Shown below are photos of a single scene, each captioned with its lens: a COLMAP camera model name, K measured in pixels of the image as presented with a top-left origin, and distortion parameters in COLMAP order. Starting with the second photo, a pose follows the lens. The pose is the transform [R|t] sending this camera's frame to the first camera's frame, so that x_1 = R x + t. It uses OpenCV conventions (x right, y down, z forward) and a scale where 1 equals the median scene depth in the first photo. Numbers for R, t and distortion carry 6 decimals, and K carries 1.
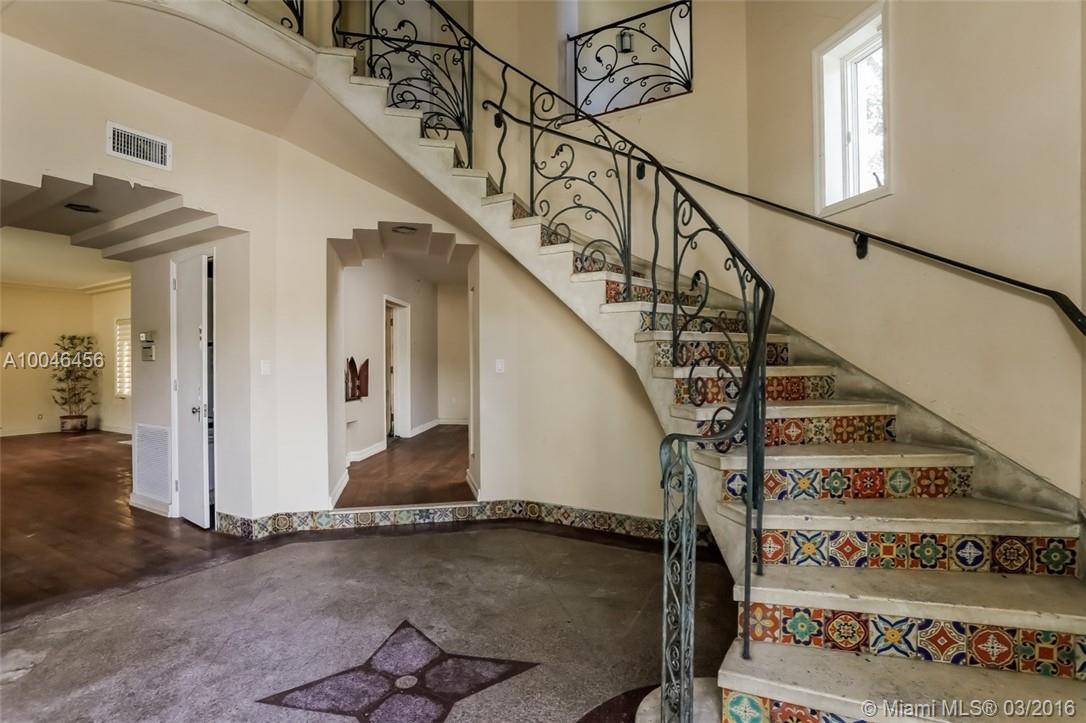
lens RADIAL K [[538.2, 0, 543.0], [0, 538.2, 361.5], [0, 0, 1]] dist [-0.071015, 0.034943]
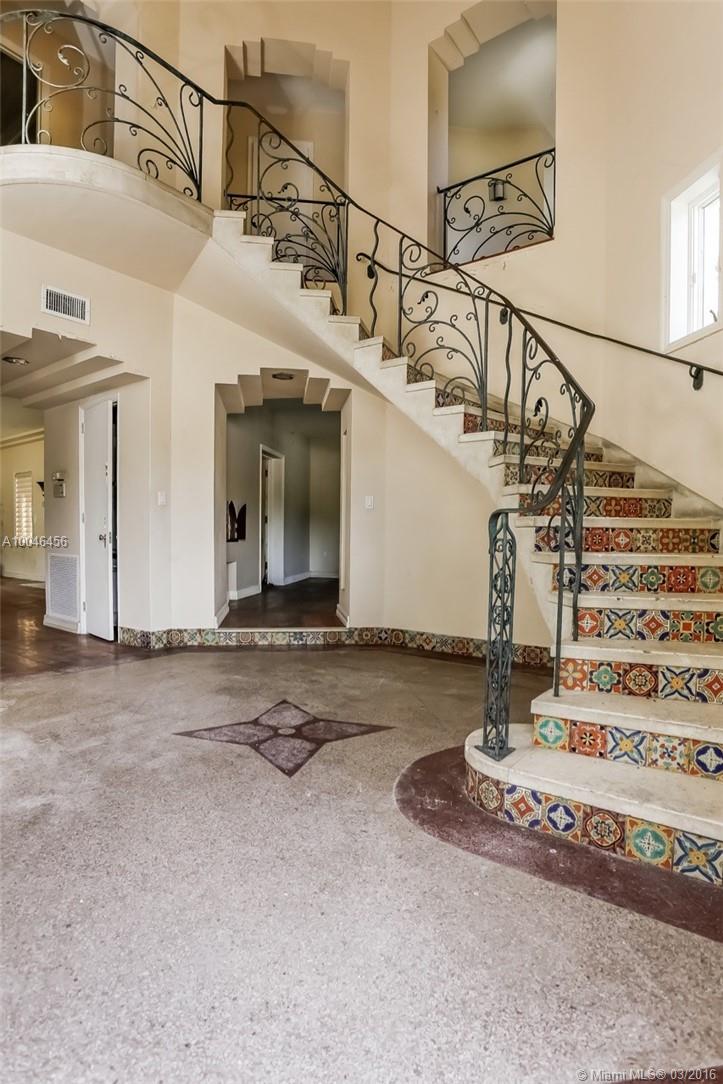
lens RADIAL K [[542.6, 0, 353.3], [0, 542.6, 545.2], [0, 0, 1]] dist [-0.087086, 0.035803]
pose [[0.993519, 0.021633, -0.111590, 0.018667], [-0.016252, 0.998671, 0.048909, 0.071161], [0.112500, -0.046778, 0.992550, -0.147152]]
